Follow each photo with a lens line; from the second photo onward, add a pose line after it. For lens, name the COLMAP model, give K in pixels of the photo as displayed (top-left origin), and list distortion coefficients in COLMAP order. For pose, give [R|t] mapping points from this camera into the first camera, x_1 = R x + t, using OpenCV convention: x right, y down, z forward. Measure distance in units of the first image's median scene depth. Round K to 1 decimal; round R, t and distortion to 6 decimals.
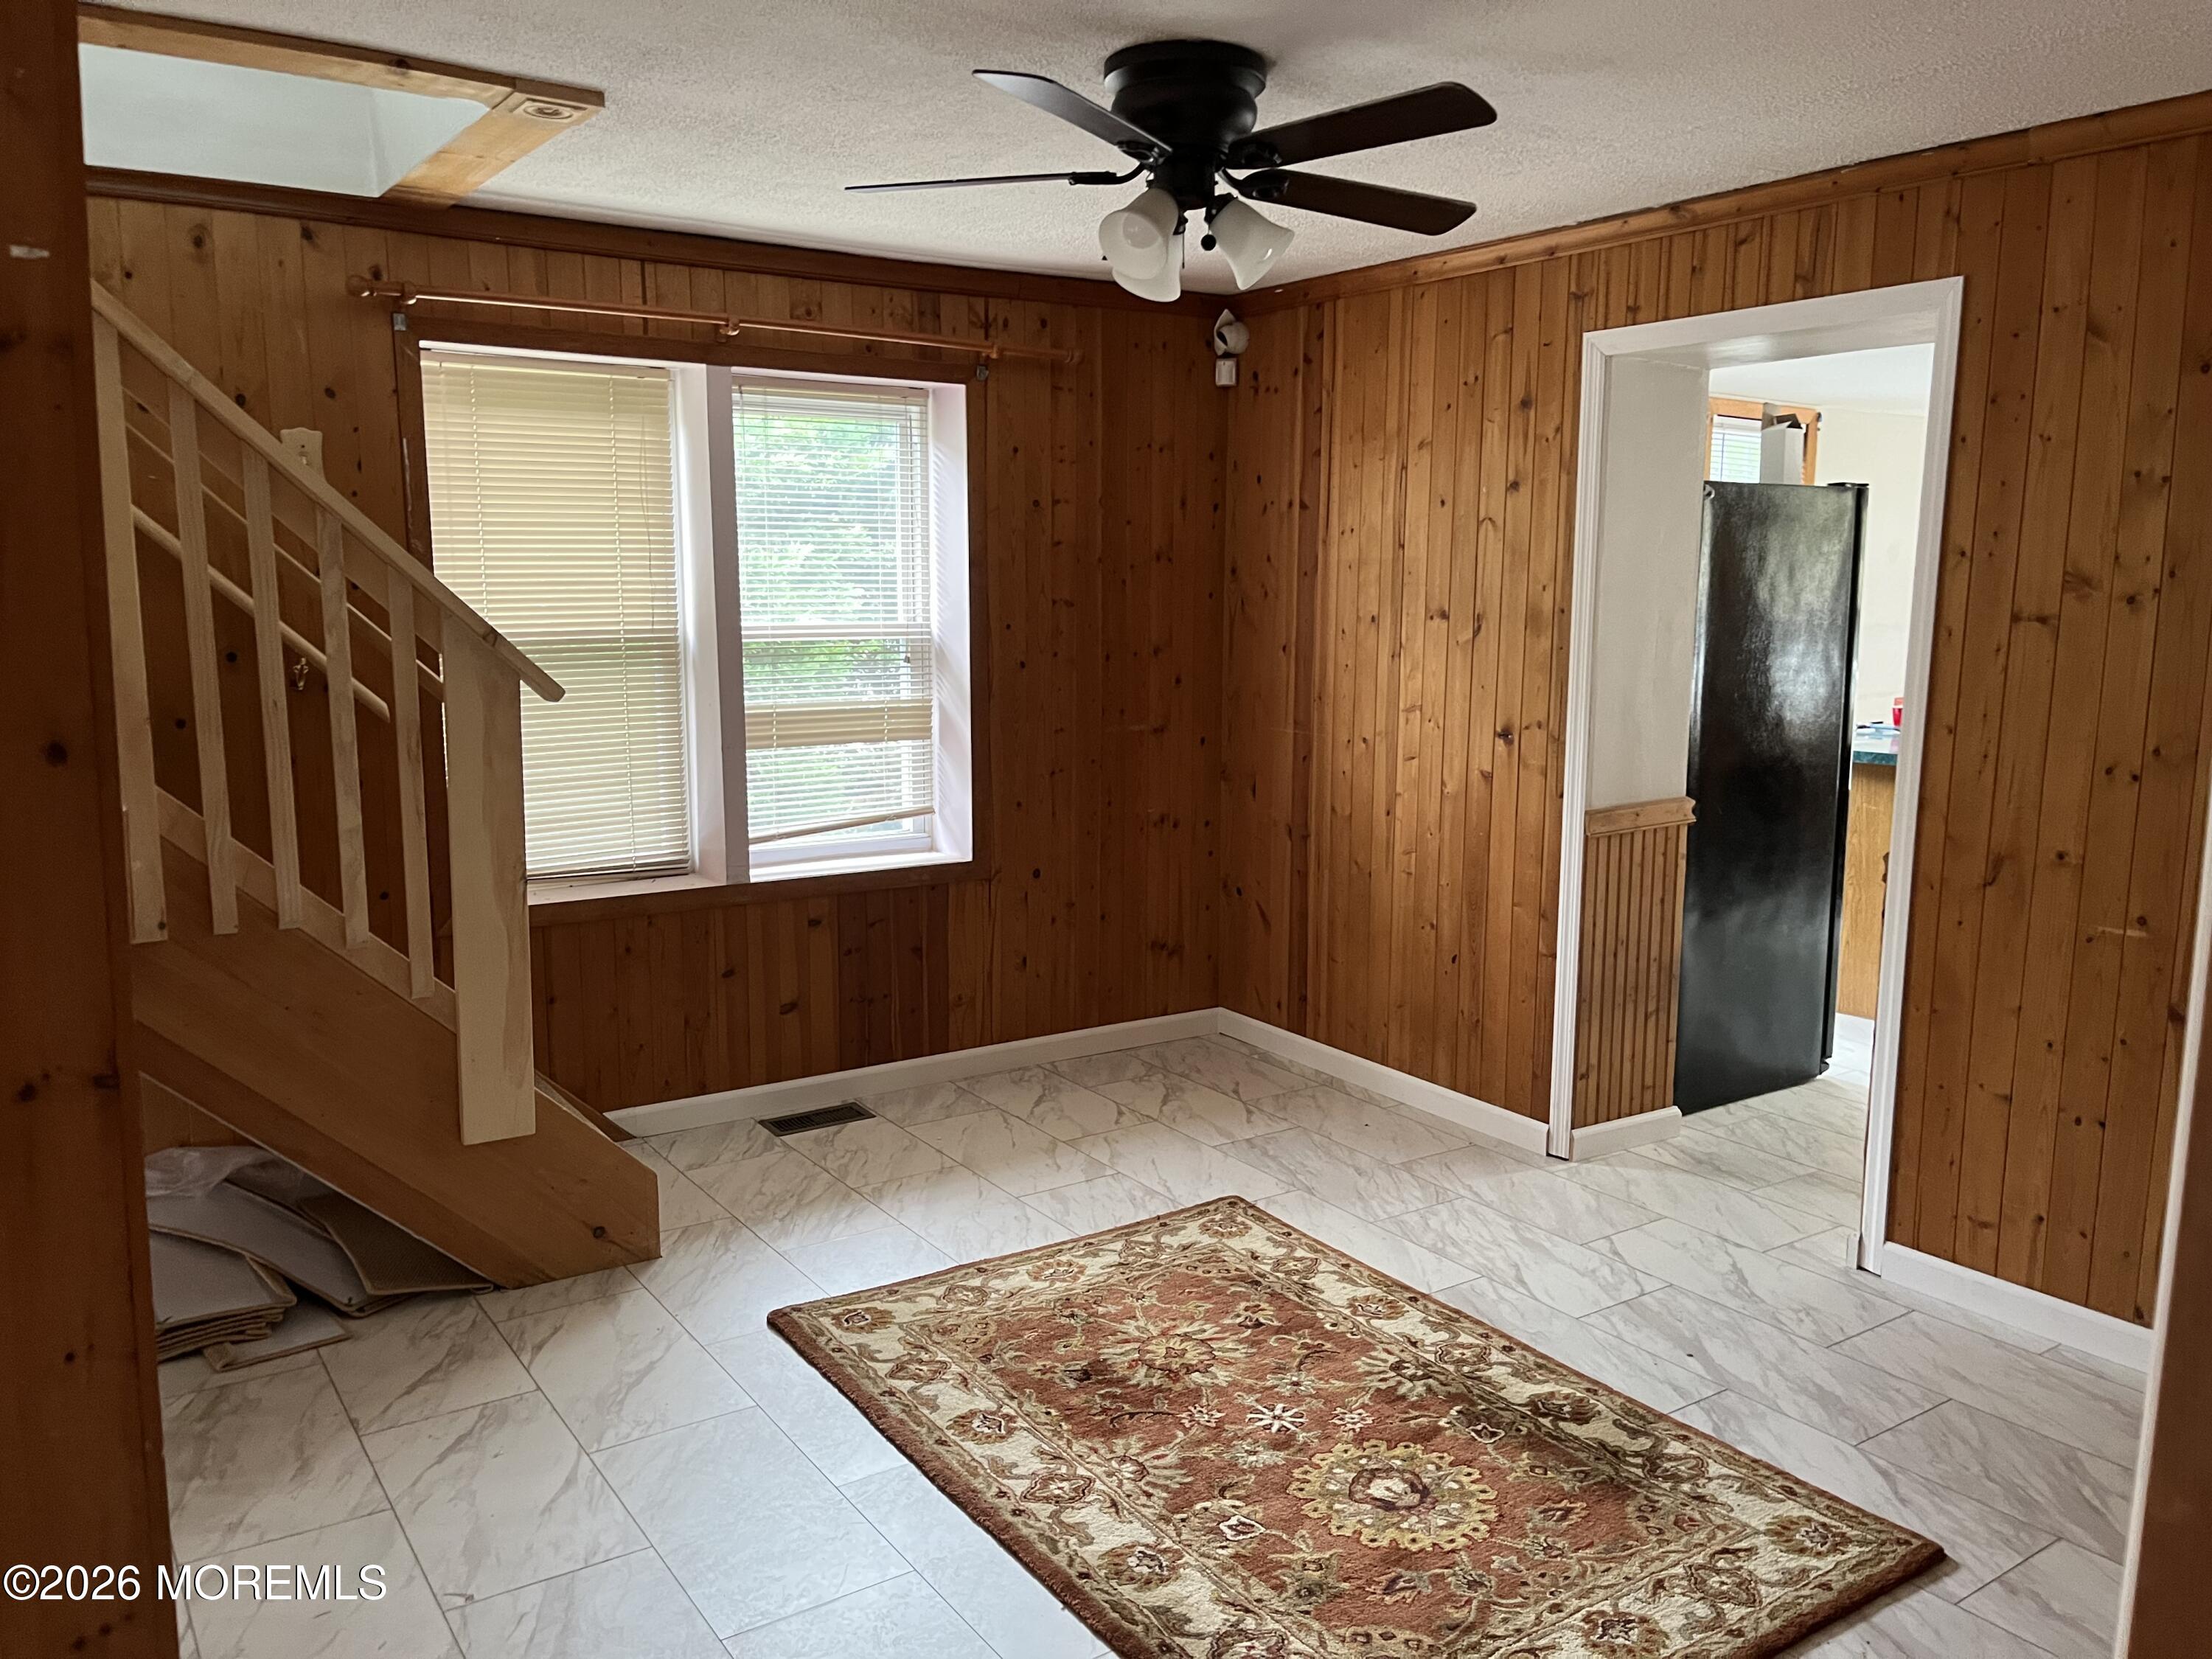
lens RADIAL K [[1691.7, 0, 1112.5], [0, 1691.7, 833.9], [0, 0, 1]] dist [0.058945, -0.073540]
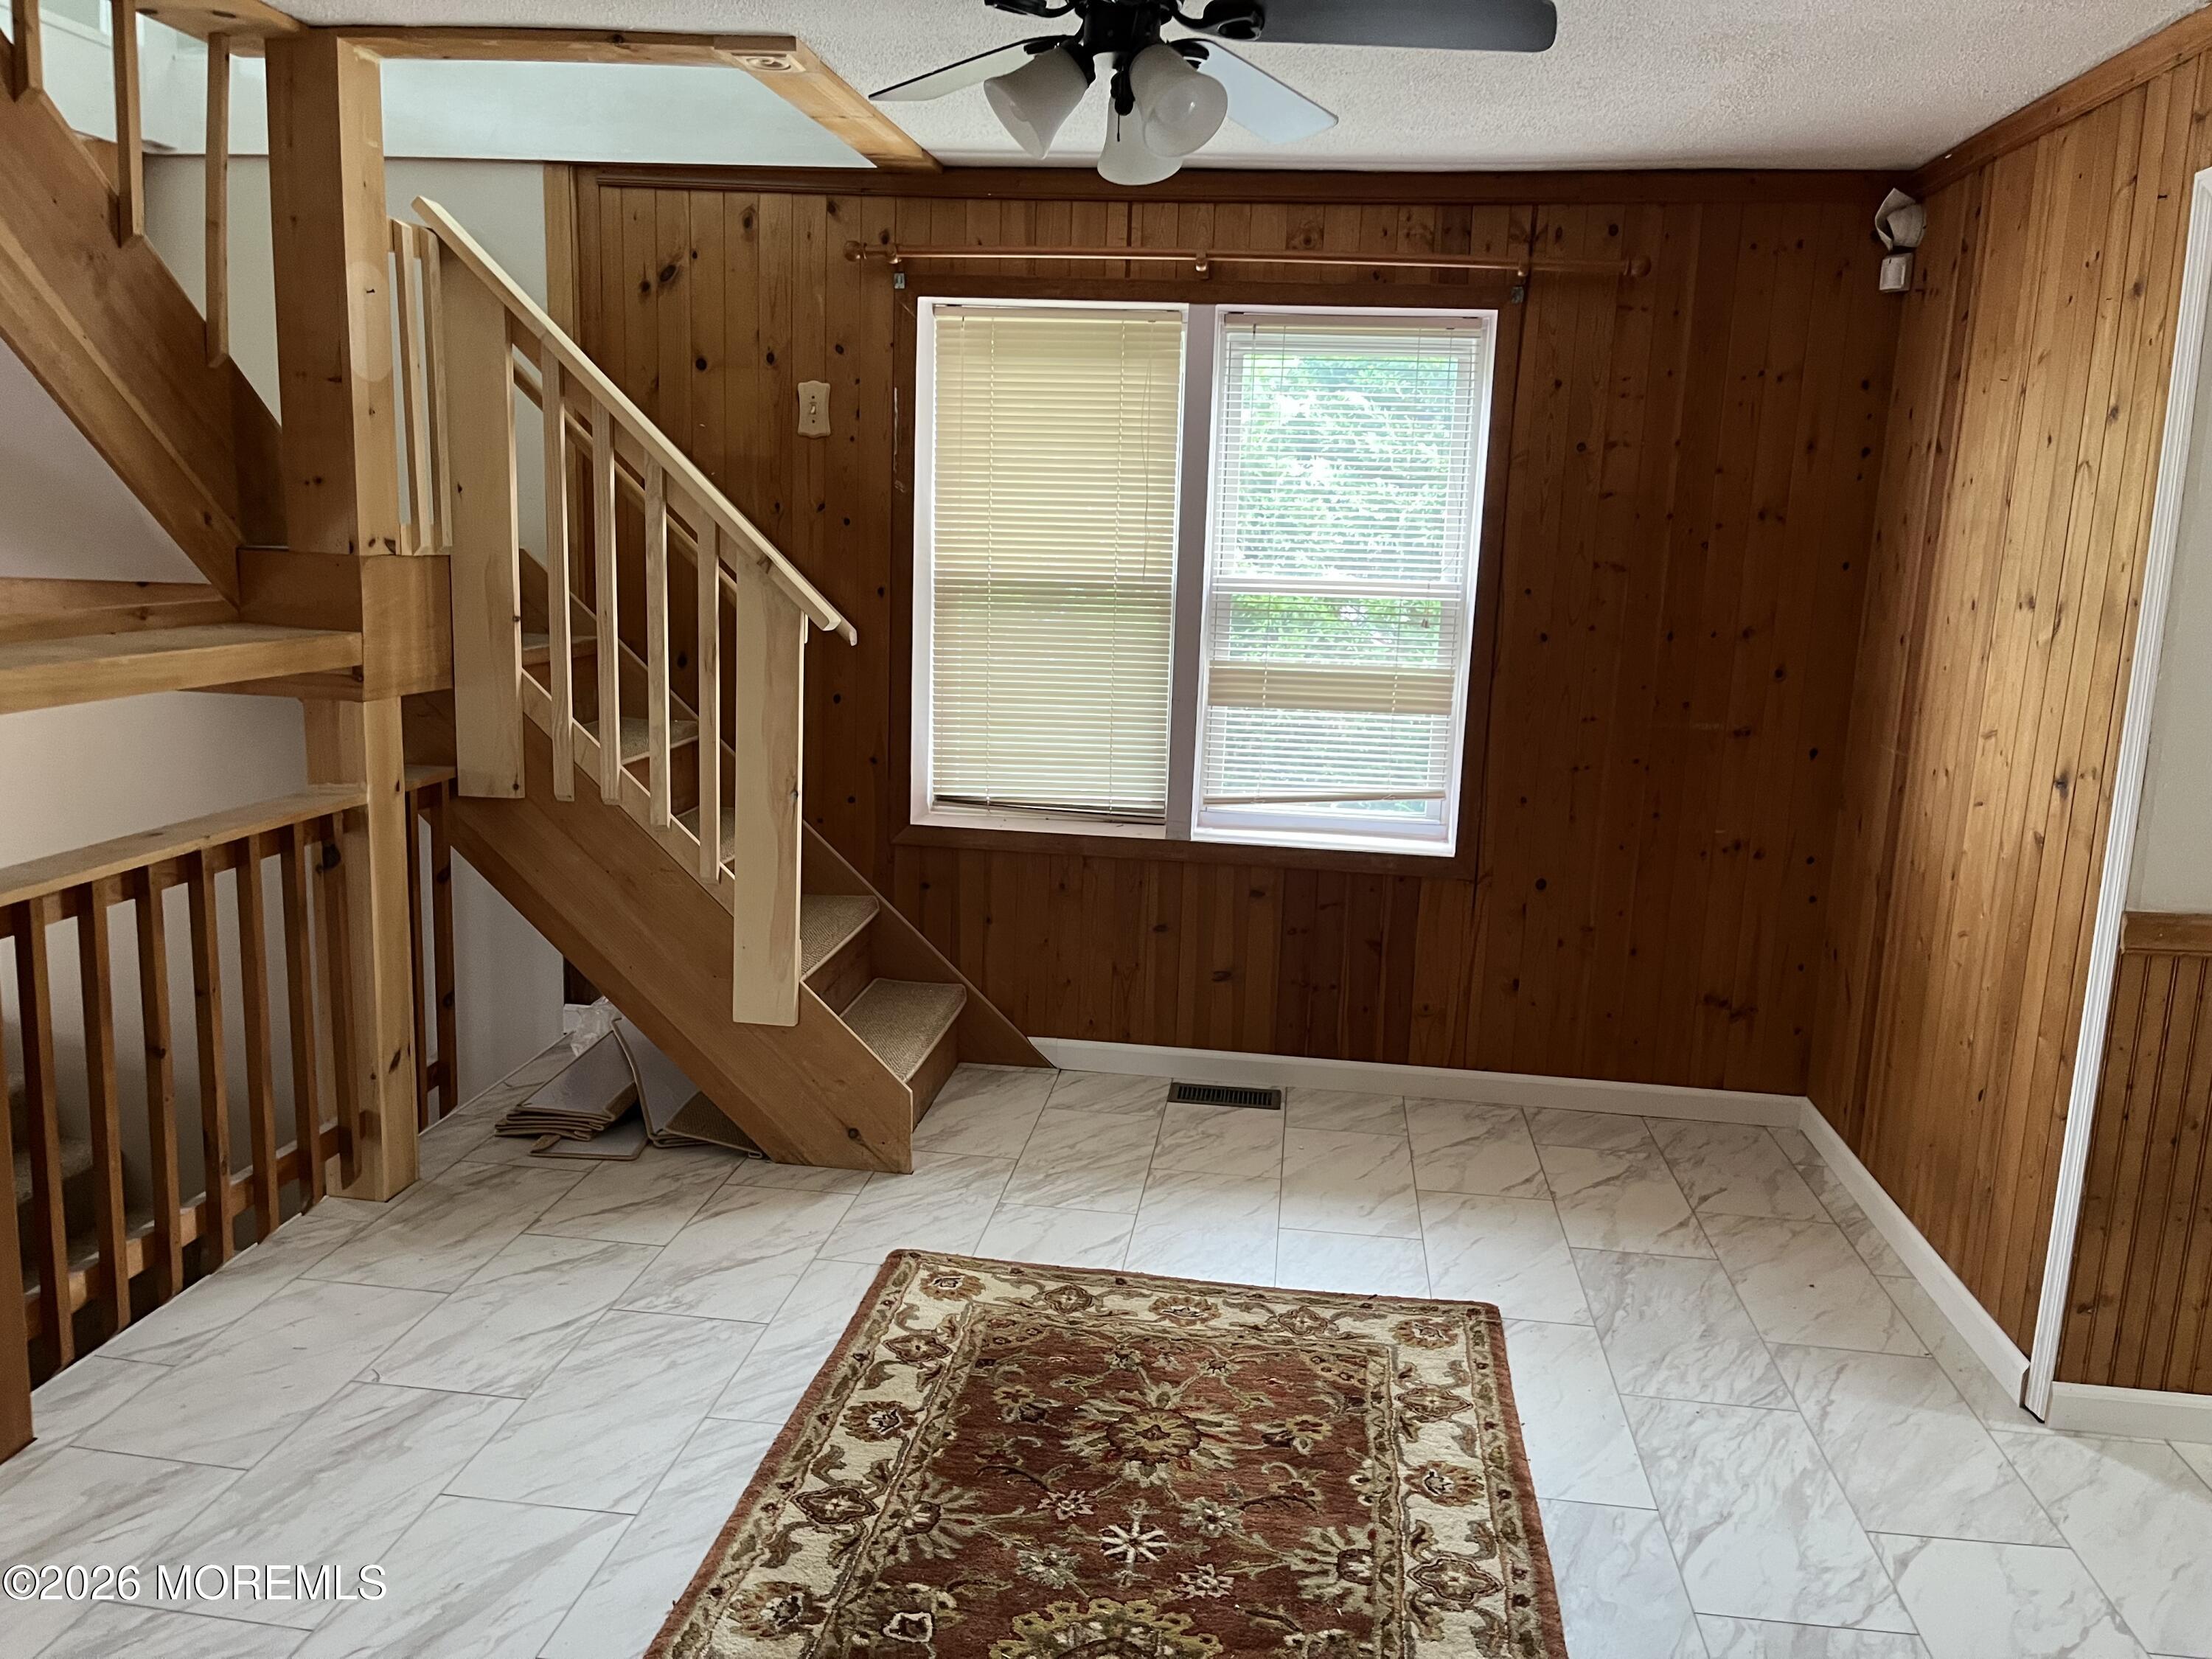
lens RADIAL K [[1694.8, 0, 1105.1], [0, 1694.8, 826.2], [0, 0, 1]] dist [0.061239, -0.074684]
pose [[0.753303, 0.139205, -0.642772, 0.383781], [-0.130932, 0.989522, 0.060854, -0.032991], [0.644508, 0.038318, 0.763636, 0.232576]]
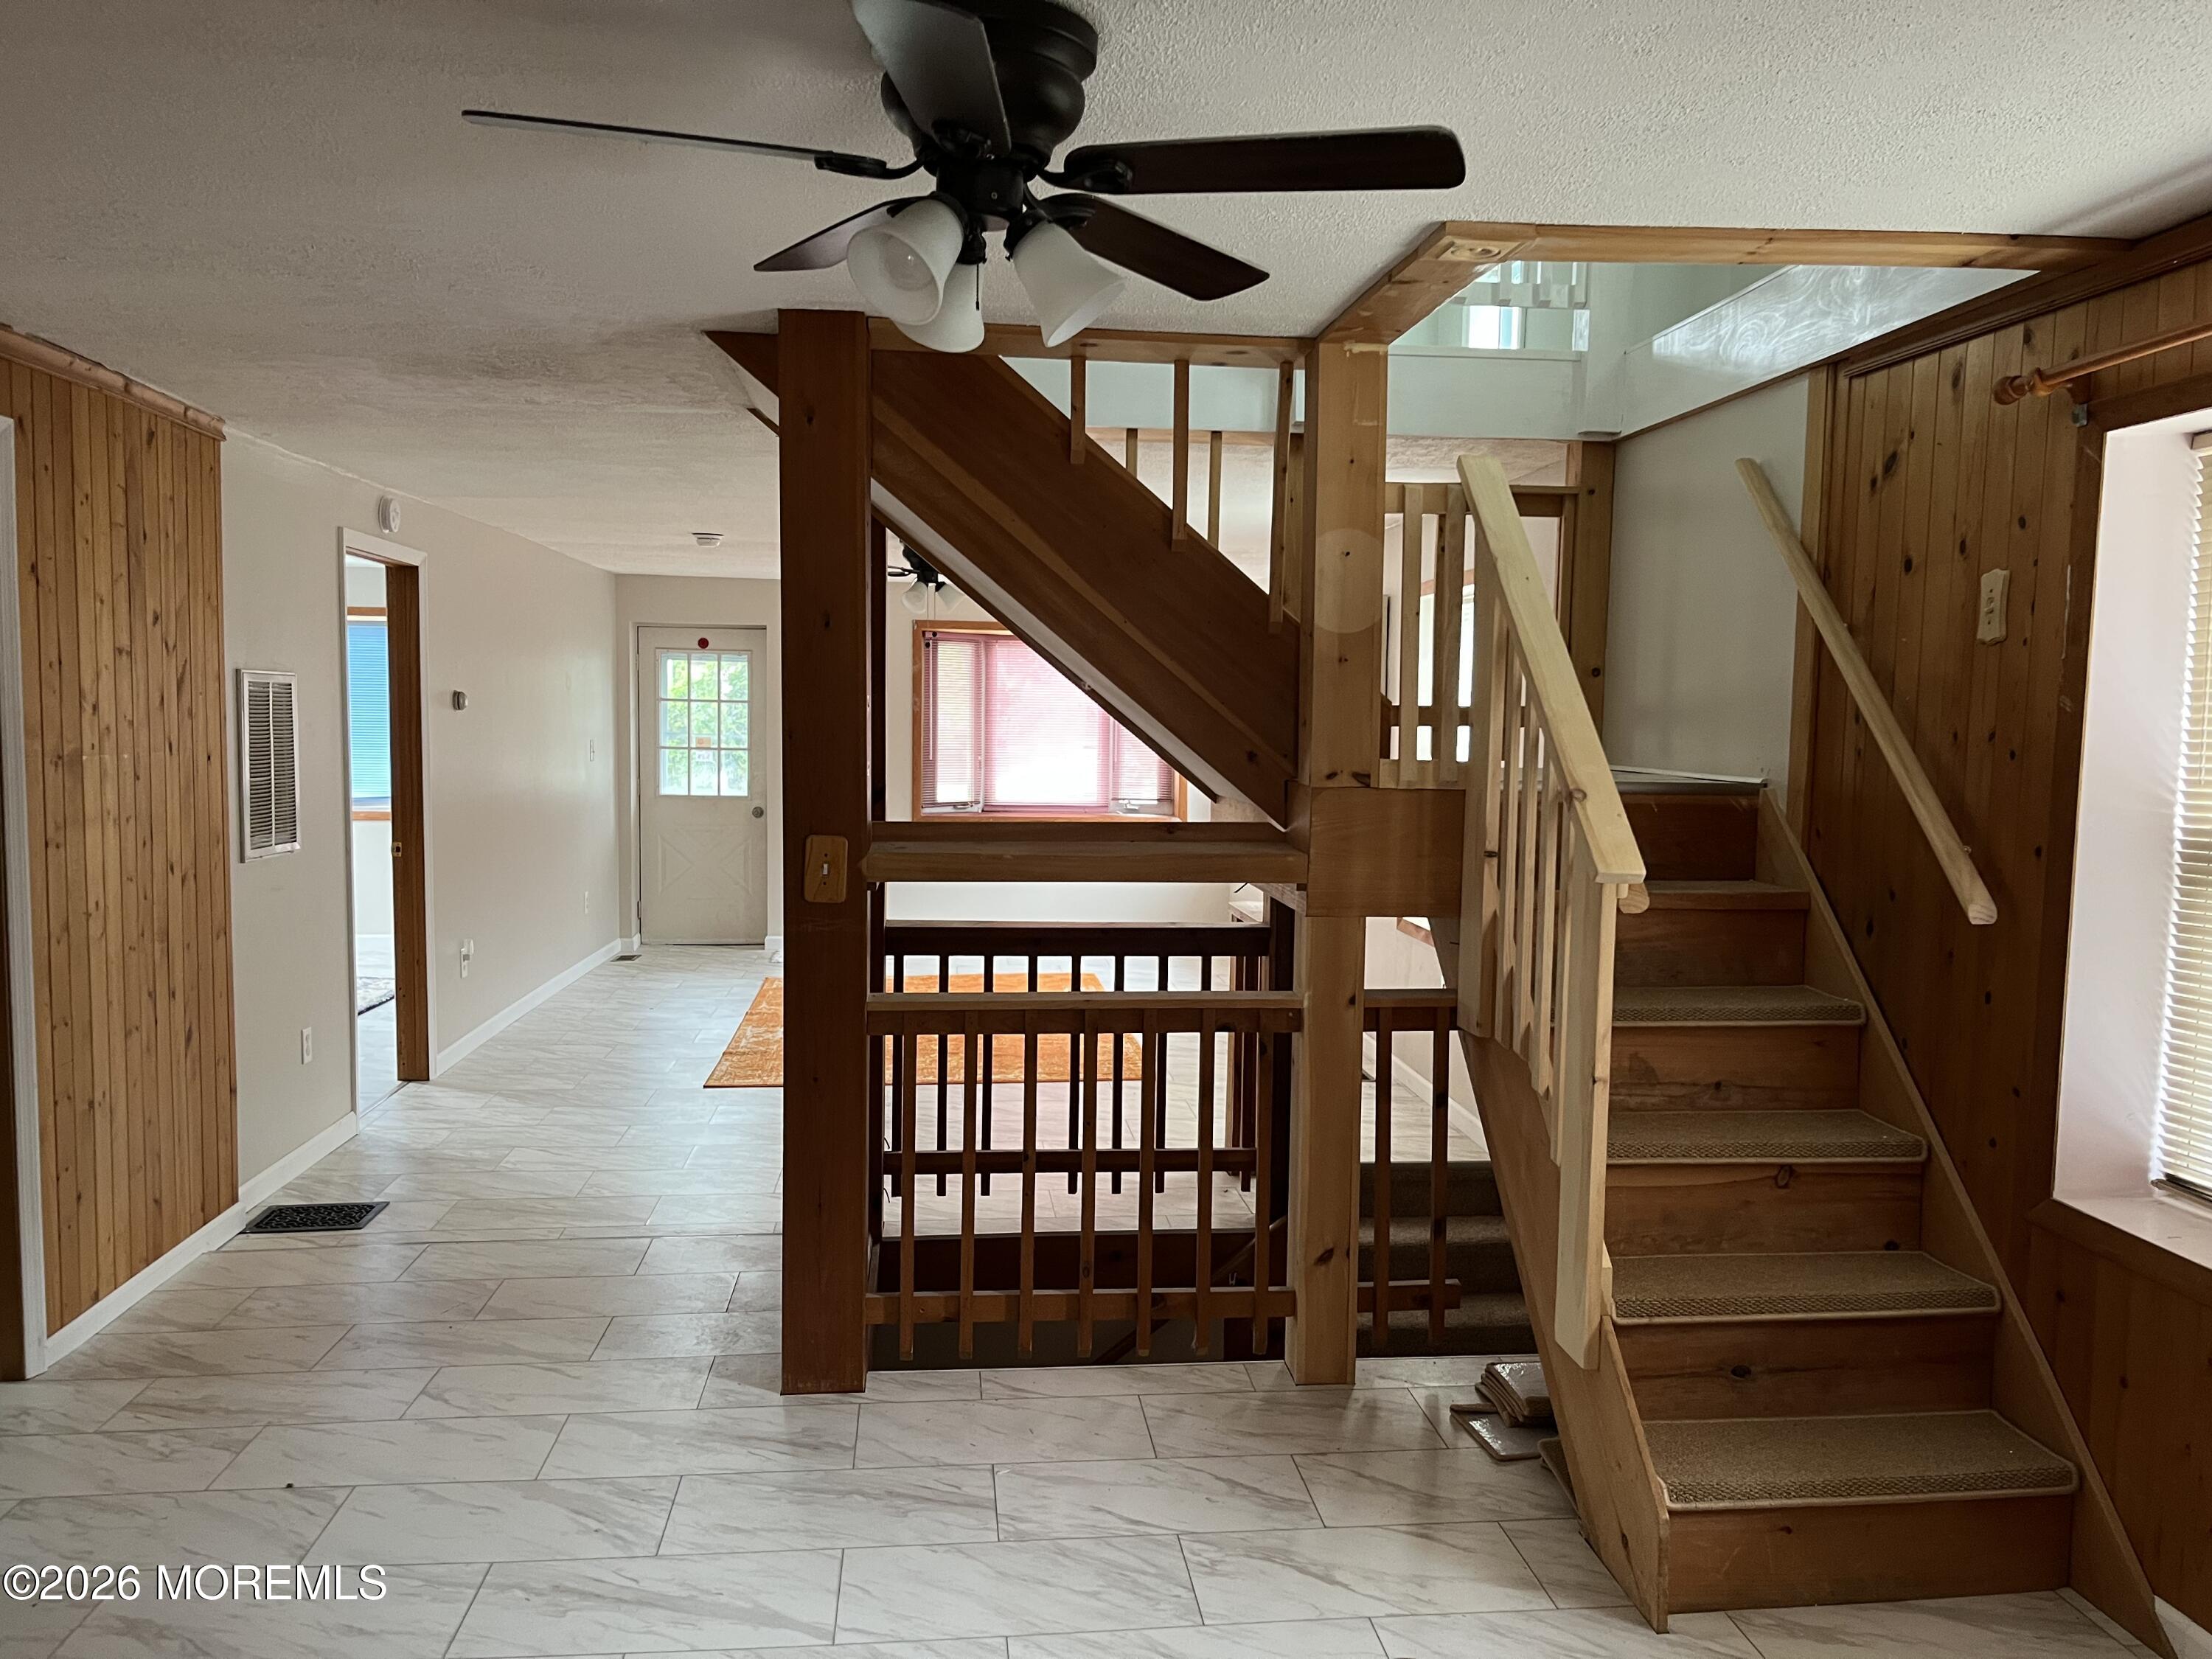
lens RADIAL K [[1666.9, 0, 1112.0], [0, 1666.9, 835.3], [0, 0, 1]] dist [0.075101, -0.102448]
pose [[-0.468346, 0.055844, -0.881779, 0.408765], [-0.146228, 0.979339, 0.139689, -0.139670], [0.871361, 0.194363, -0.450503, 0.883824]]
